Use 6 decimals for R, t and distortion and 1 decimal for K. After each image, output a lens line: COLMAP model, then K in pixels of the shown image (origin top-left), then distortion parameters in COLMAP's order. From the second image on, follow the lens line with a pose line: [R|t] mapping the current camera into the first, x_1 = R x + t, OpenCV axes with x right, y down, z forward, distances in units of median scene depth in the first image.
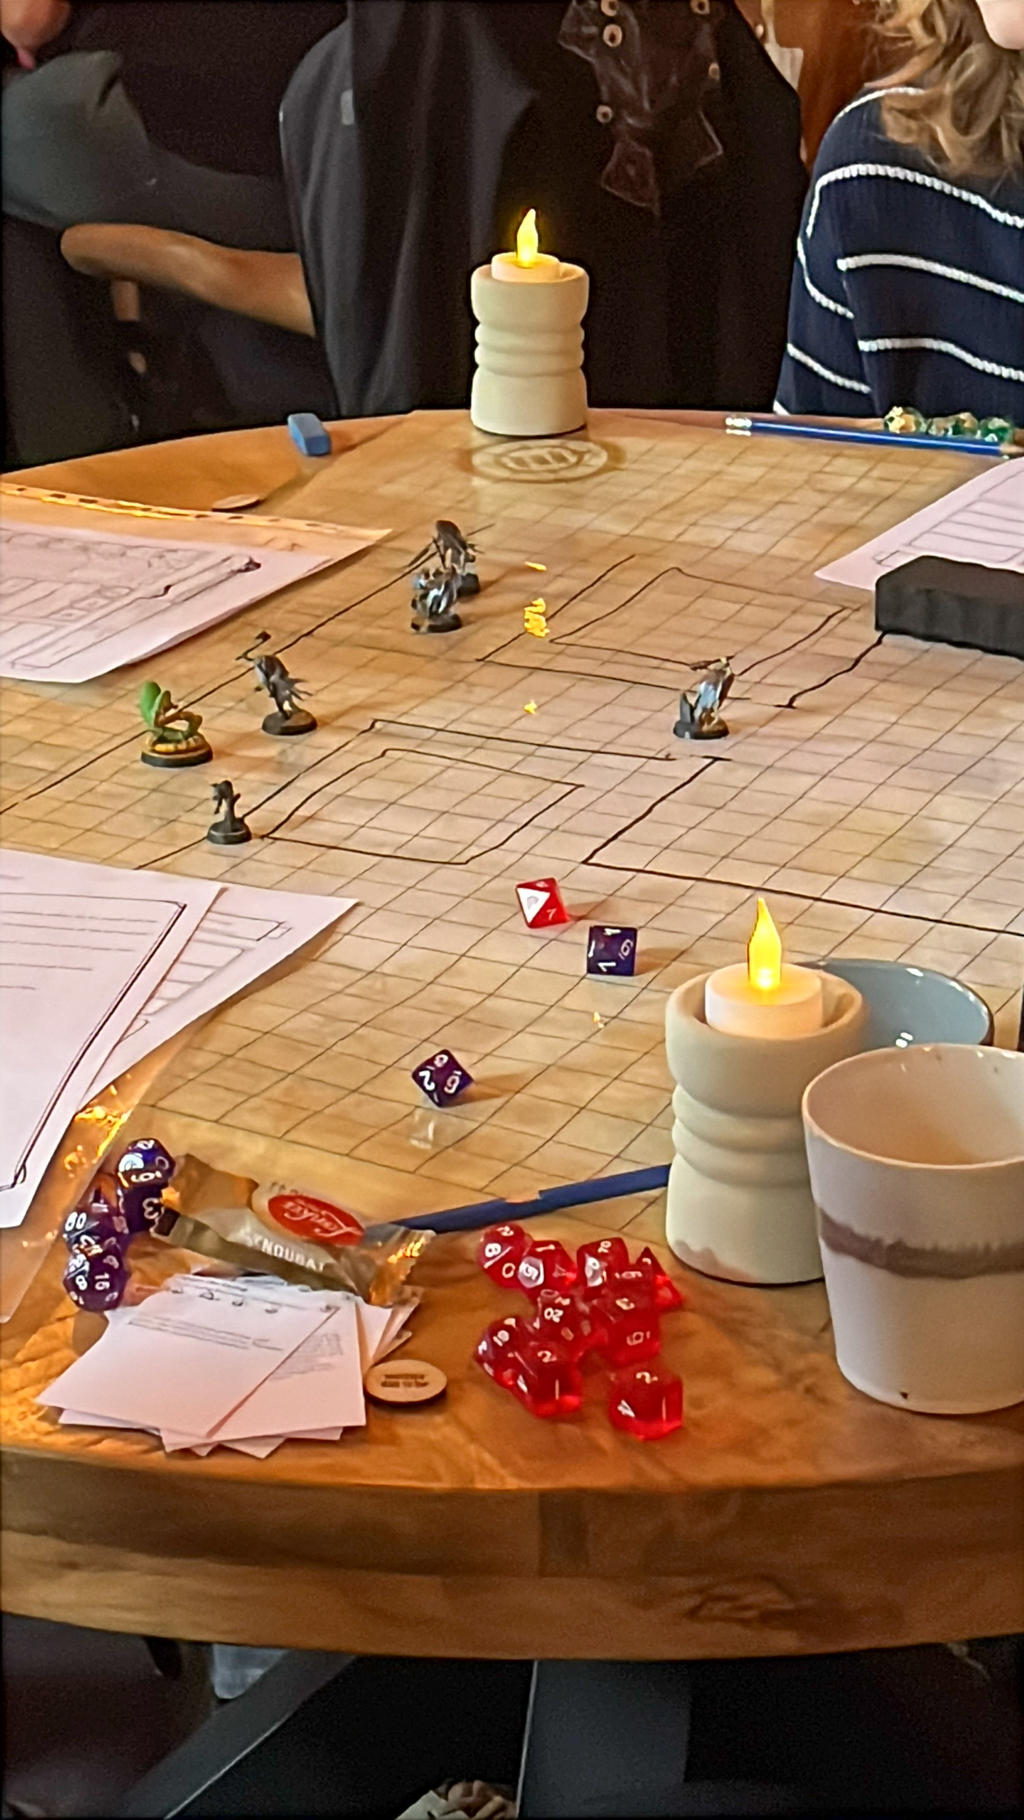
lens RADIAL K [[3730.8, 0, 512.0], [0, 3730.8, 910.0], [0, 0, 1]] dist [0.479335, -5.055937]
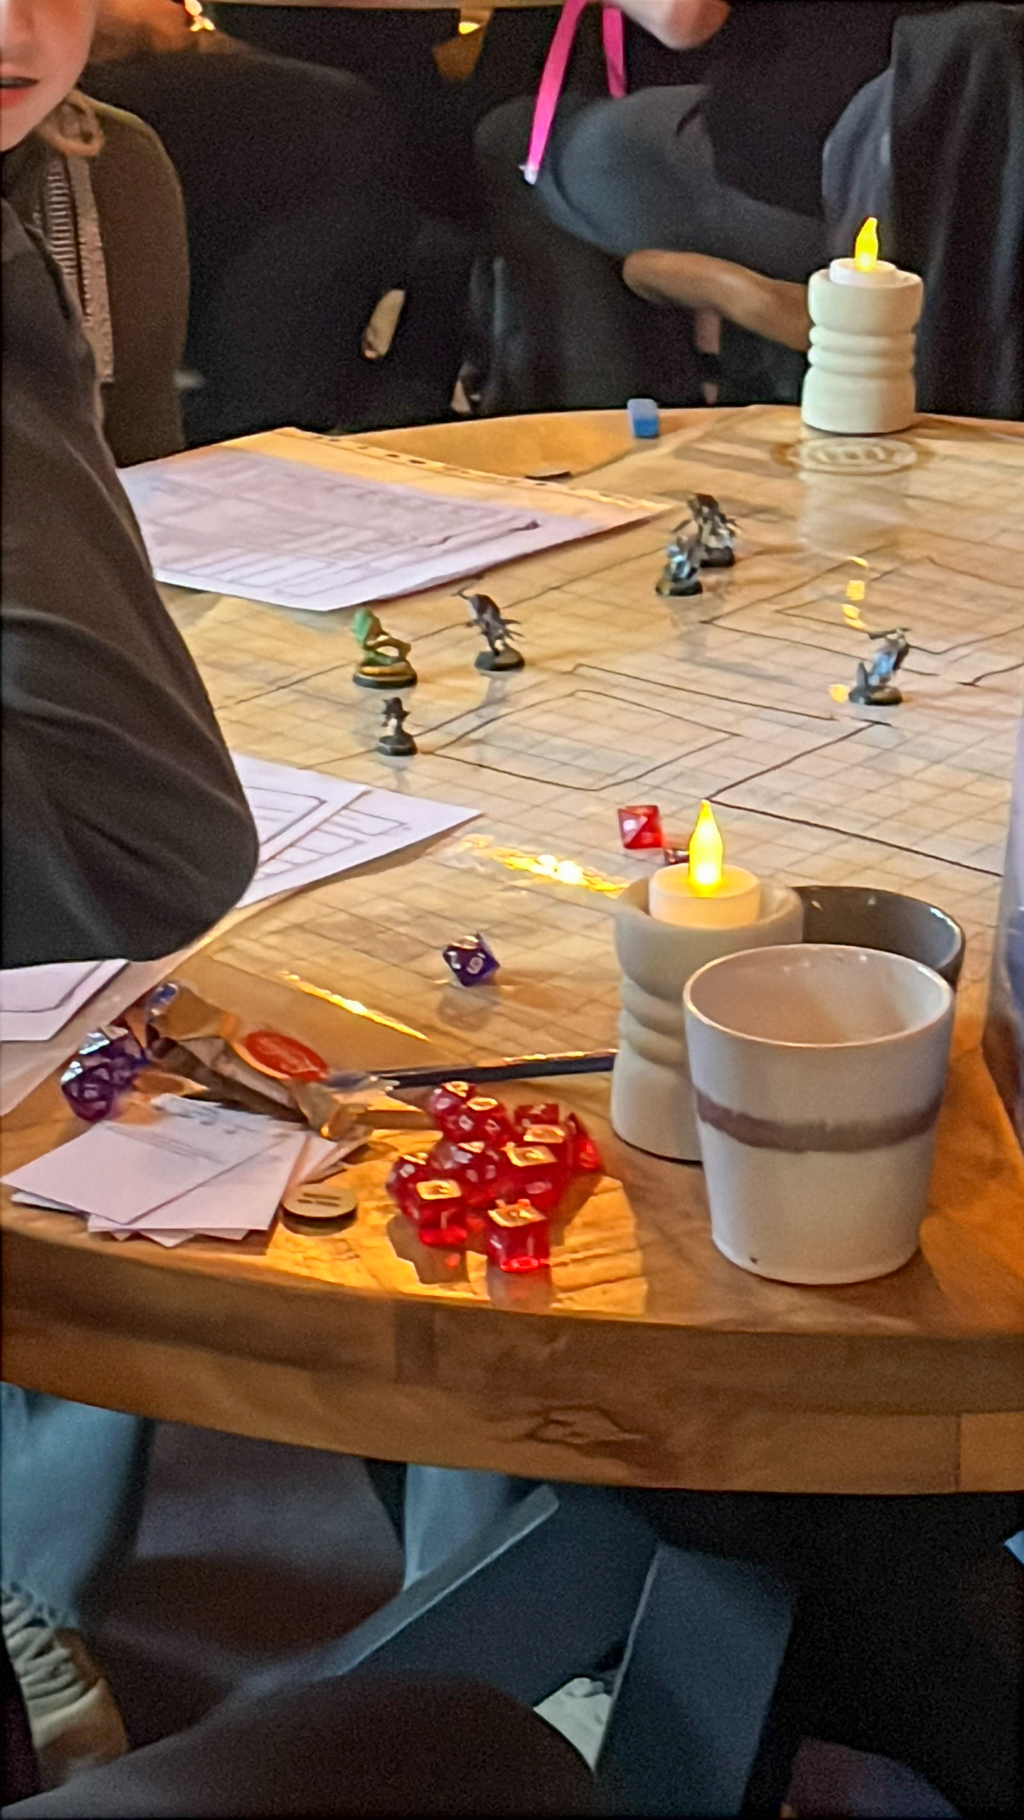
lens RADIAL K [[3730.8, 0, 512.0], [0, 3730.8, 910.0], [0, 0, 1]] dist [0.479335, -5.055937]
pose [[0.975221, 0.096421, -0.199113, 0.167497], [-0.100755, 0.994842, -0.011728, 0.033958], [0.196956, 0.031500, 0.979906, -0.047189]]
